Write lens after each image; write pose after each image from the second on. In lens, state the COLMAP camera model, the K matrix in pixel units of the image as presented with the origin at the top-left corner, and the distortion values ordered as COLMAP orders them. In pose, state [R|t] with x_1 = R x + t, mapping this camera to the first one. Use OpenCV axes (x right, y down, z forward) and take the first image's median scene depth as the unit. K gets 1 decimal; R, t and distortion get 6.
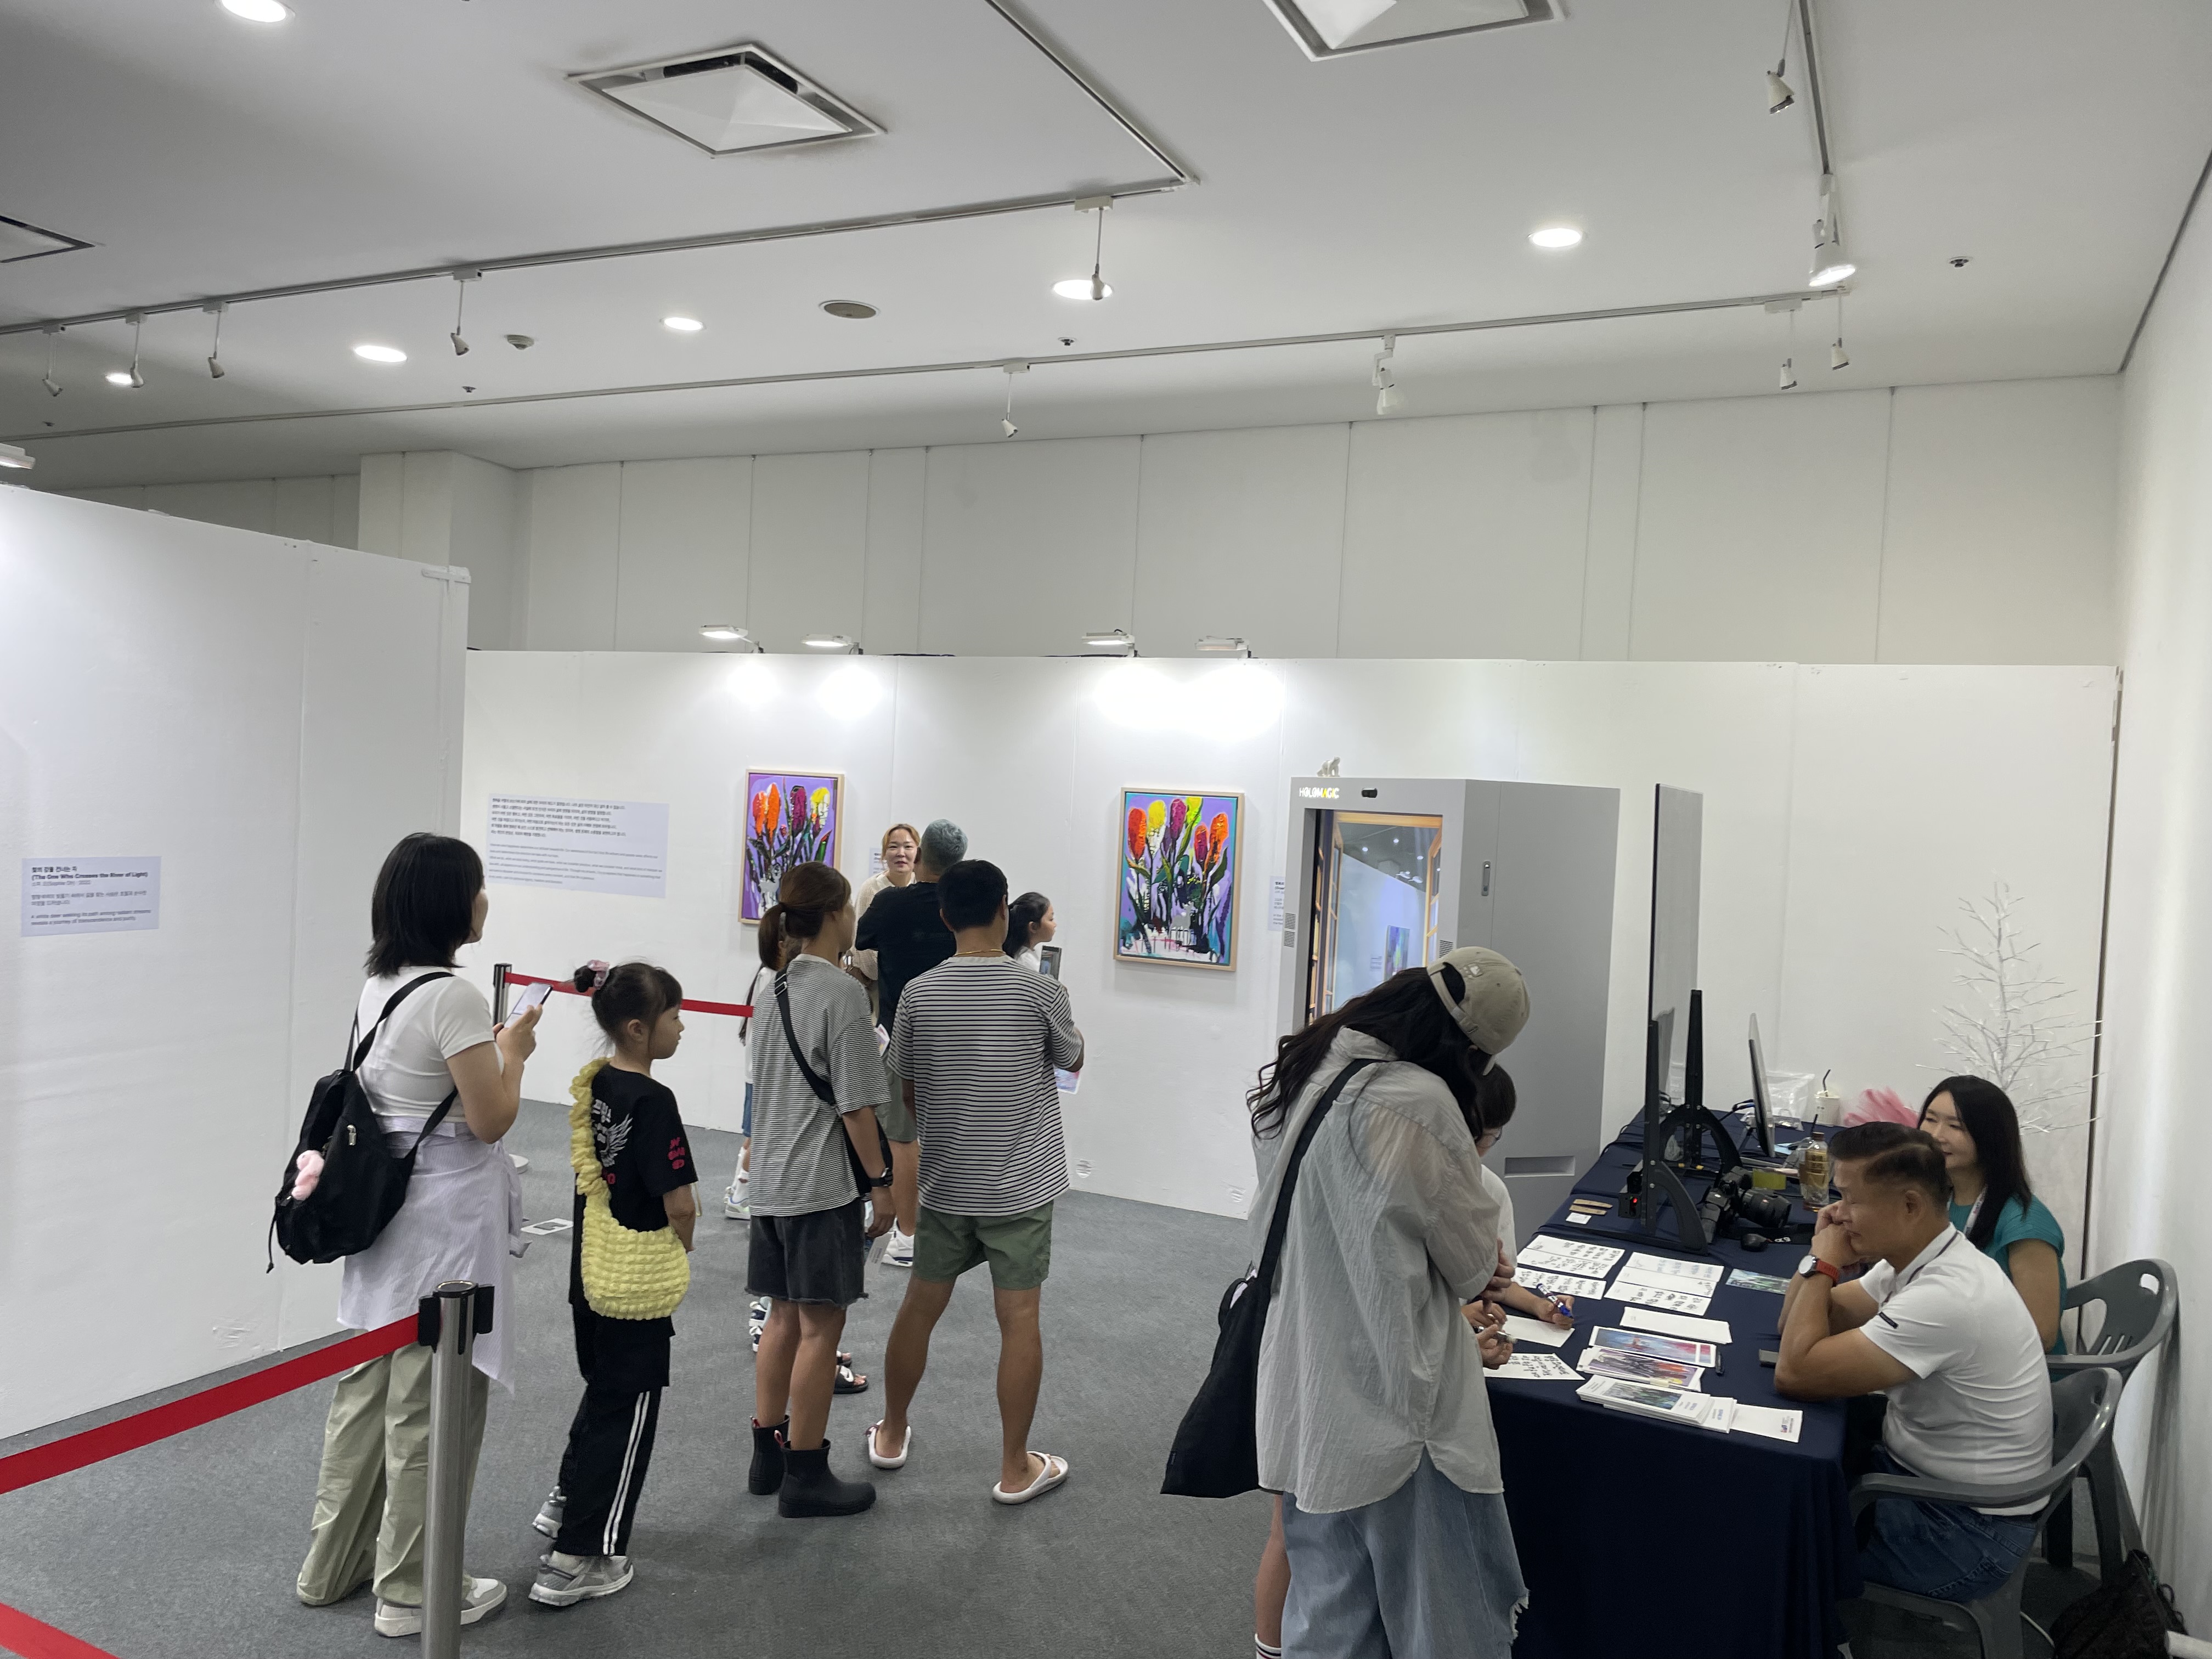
lens RADIAL K [[1604.3, 0, 1106.0], [0, 1604.3, 829.5], [0, 0, 1]] dist [0.107002, -0.150362]
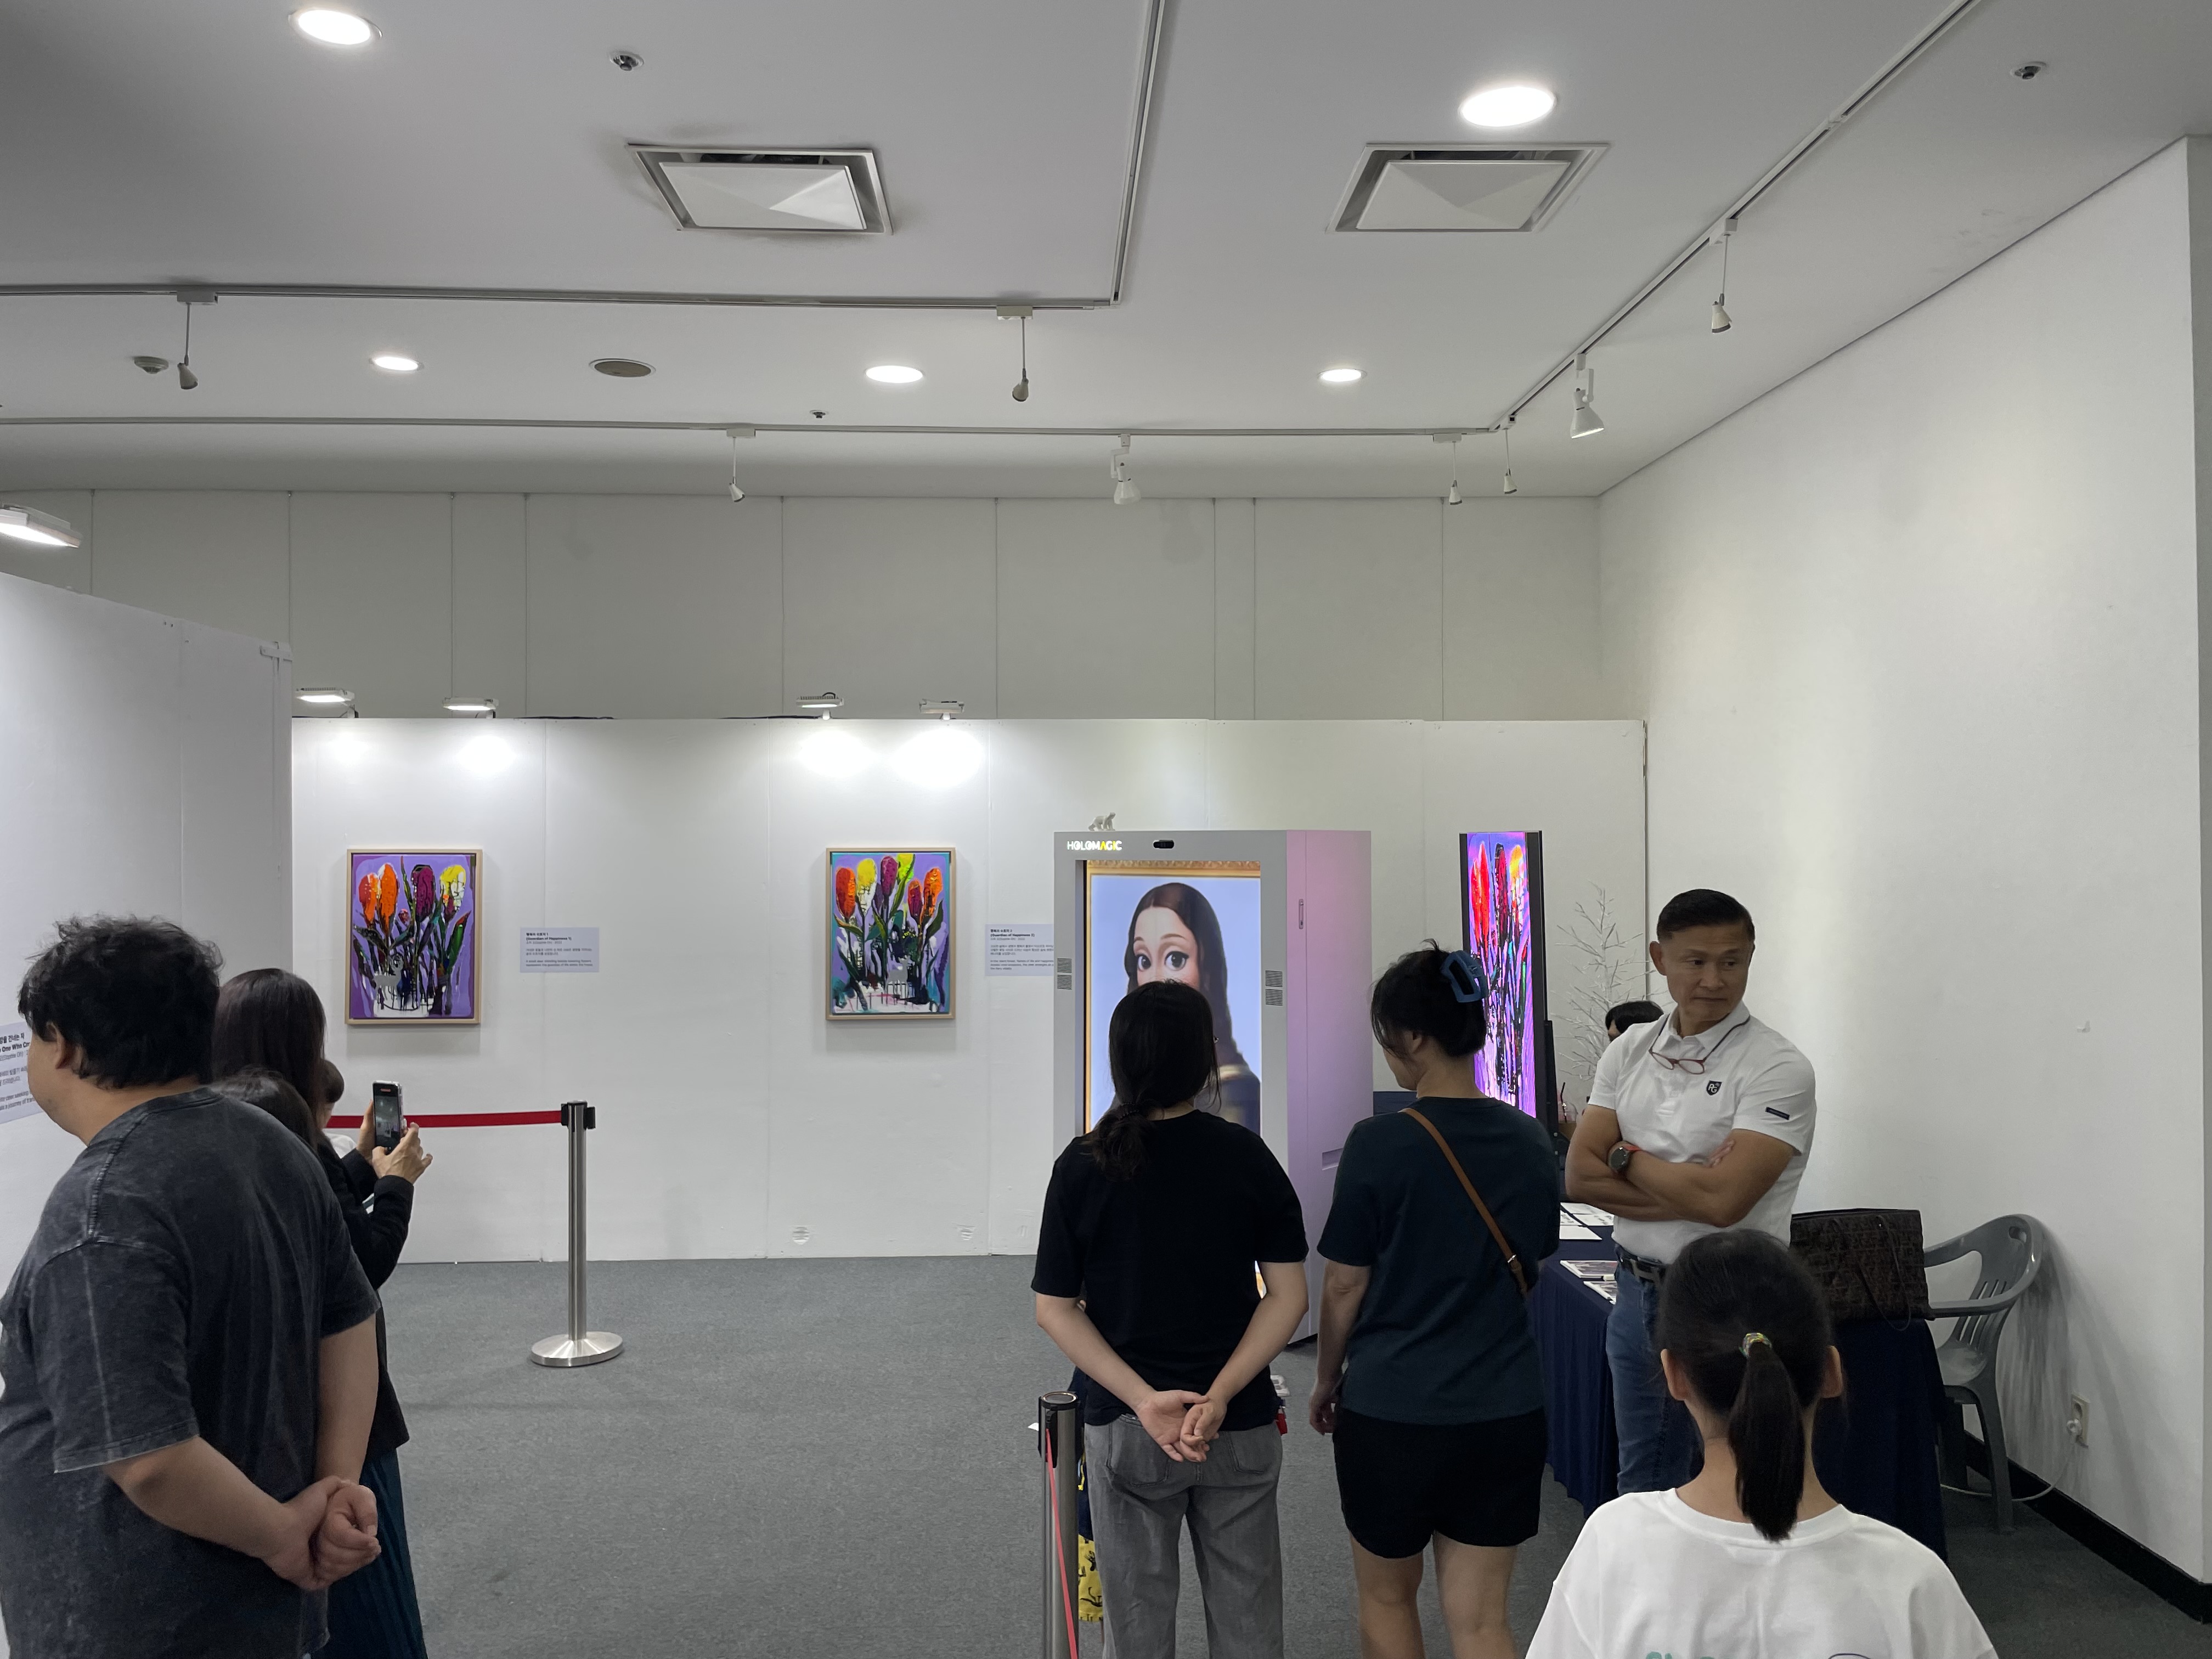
lens RADIAL K [[1604.3, 0, 1106.0], [0, 1604.3, 829.5], [0, 0, 1]] dist [0.107002, -0.150362]
pose [[0.887564, -0.048766, 0.458096, -0.301572], [0.056949, 0.998369, -0.004060, -0.024130], [-0.457151, 0.029692, 0.888893, 0.021658]]
